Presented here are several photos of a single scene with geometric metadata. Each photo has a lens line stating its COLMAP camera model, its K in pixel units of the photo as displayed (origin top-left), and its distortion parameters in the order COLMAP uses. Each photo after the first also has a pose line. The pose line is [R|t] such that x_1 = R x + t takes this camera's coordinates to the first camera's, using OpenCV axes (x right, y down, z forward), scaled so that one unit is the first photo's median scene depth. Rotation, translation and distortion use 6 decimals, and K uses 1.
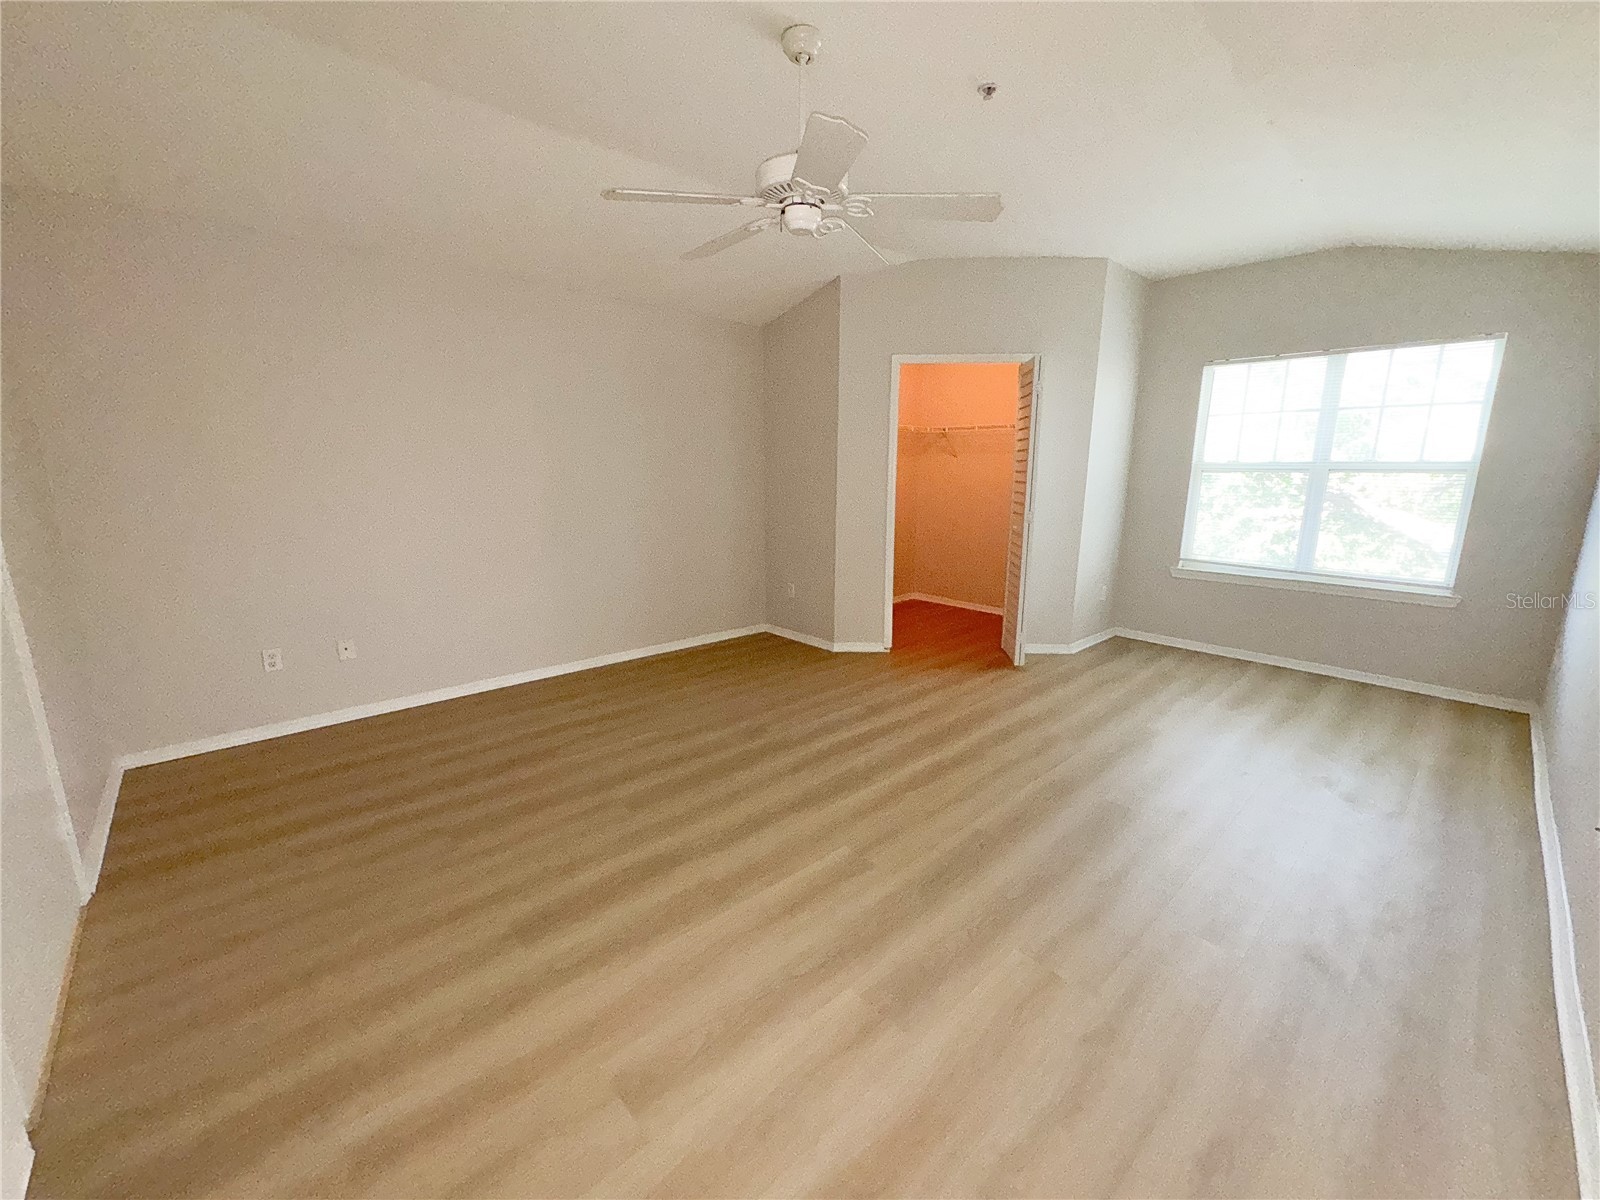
lens RADIAL K [[638.4, 0, 805.3], [0, 638.4, 601.4], [0, 0, 1]] dist [0.000875, 0.000483]
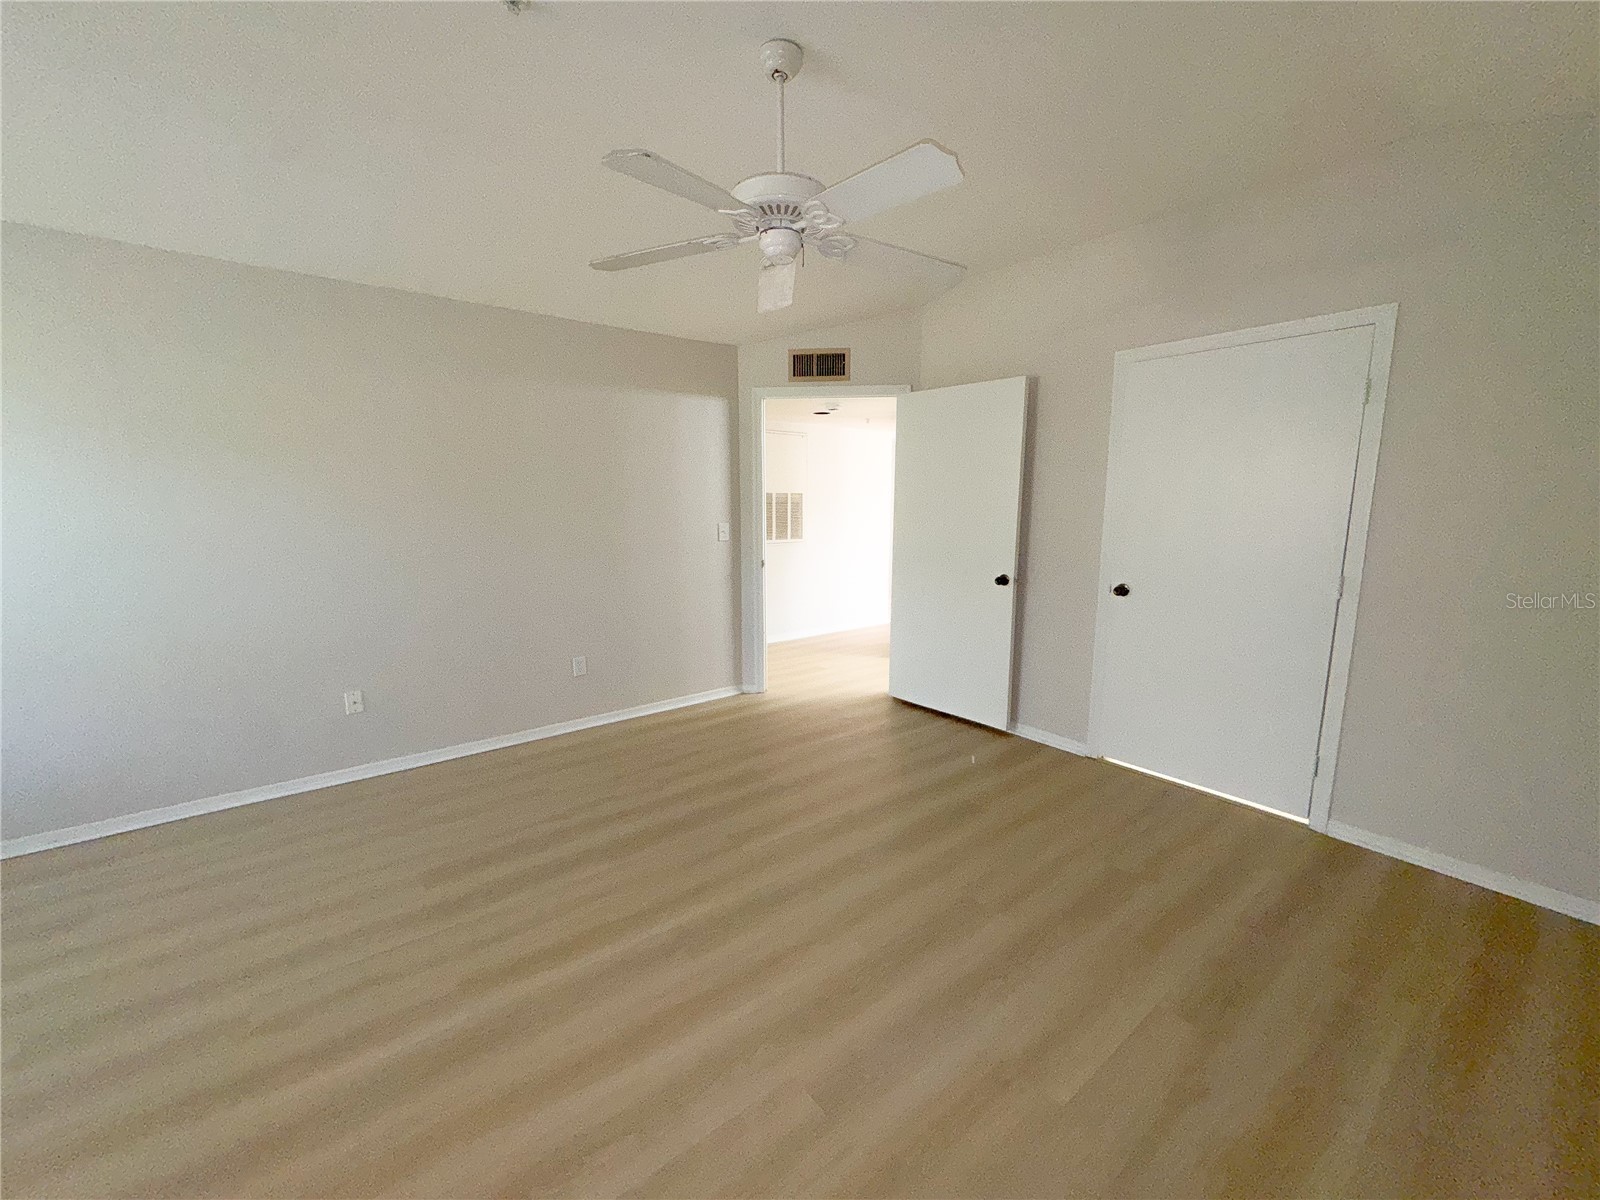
lens RADIAL K [[638.4, 0, 805.3], [0, 638.4, 601.4], [0, 0, 1]] dist [0.000875, 0.000483]
pose [[-0.997836, -0.016516, 0.063637, -0.093681], [0.007701, 0.931908, 0.362614, -0.368116], [-0.065293, 0.362320, -0.929764, 1.660634]]
